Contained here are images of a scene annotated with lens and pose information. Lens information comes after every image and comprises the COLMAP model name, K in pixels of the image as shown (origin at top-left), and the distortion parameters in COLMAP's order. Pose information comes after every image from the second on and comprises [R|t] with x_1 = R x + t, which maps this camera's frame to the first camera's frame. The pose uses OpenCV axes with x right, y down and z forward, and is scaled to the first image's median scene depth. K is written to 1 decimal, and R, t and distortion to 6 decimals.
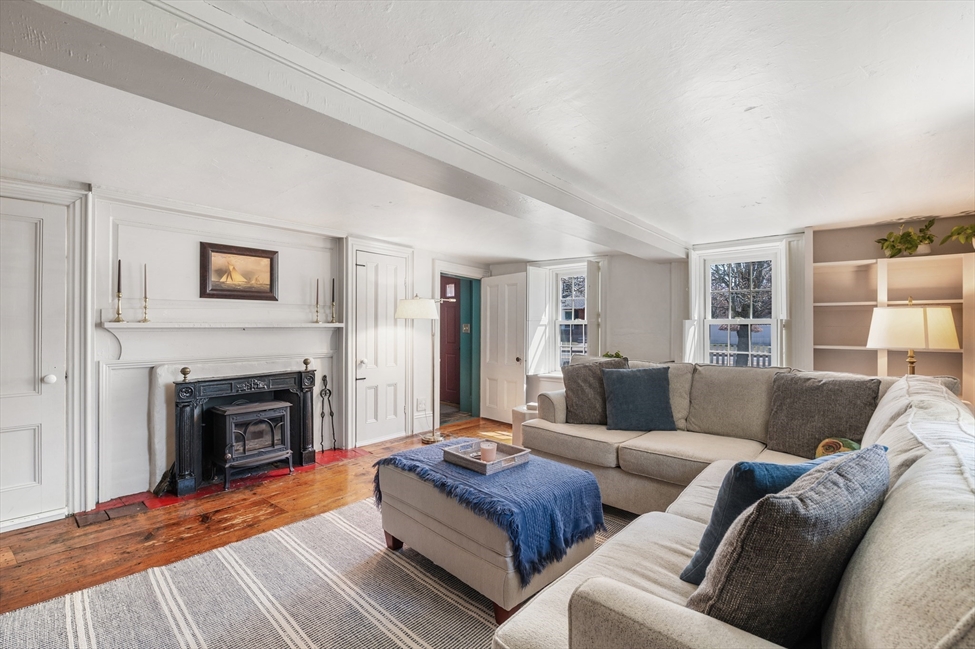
lens RADIAL K [[428.6, 0, 490.6], [0, 428.6, 320.2], [0, 0, 1]] dist [-0.001196, -0.000257]
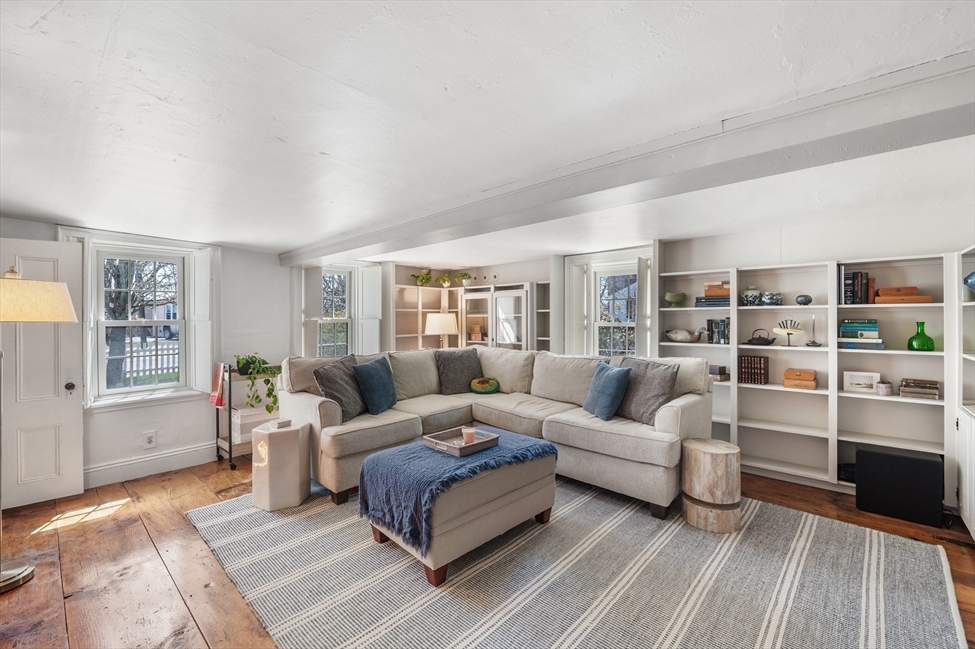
lens RADIAL K [[400.3, 0, 487.3], [0, 400.3, 318.5], [0, 0, 1]] dist [-0.003899, -0.000609]
pose [[0.008369, -0.002509, 0.999962, -0.936665], [-0.003852, 0.999989, 0.002541, -0.013040], [-0.999958, -0.003873, 0.008359, 0.800233]]
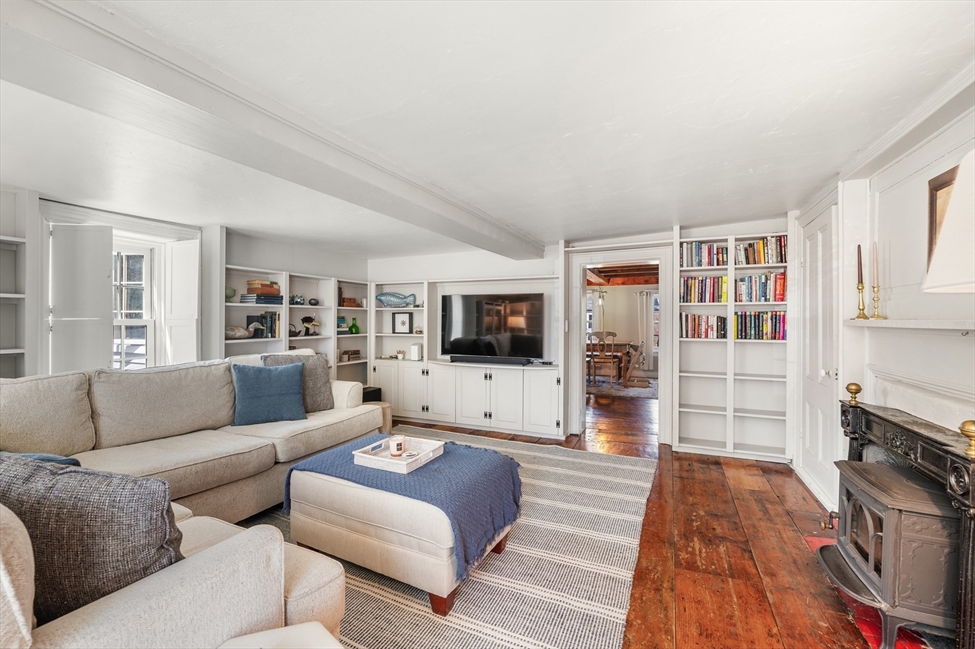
lens RADIAL K [[403.4, 0, 486.8], [0, 403.4, 312.3], [0, 0, 1]] dist [-0.002408, -0.000433]
pose [[-0.953422, -0.011122, -0.301434, 0.074929], [-0.003393, 0.999652, -0.026152, 0.013670], [0.301620, -0.023911, -0.953128, 1.685946]]
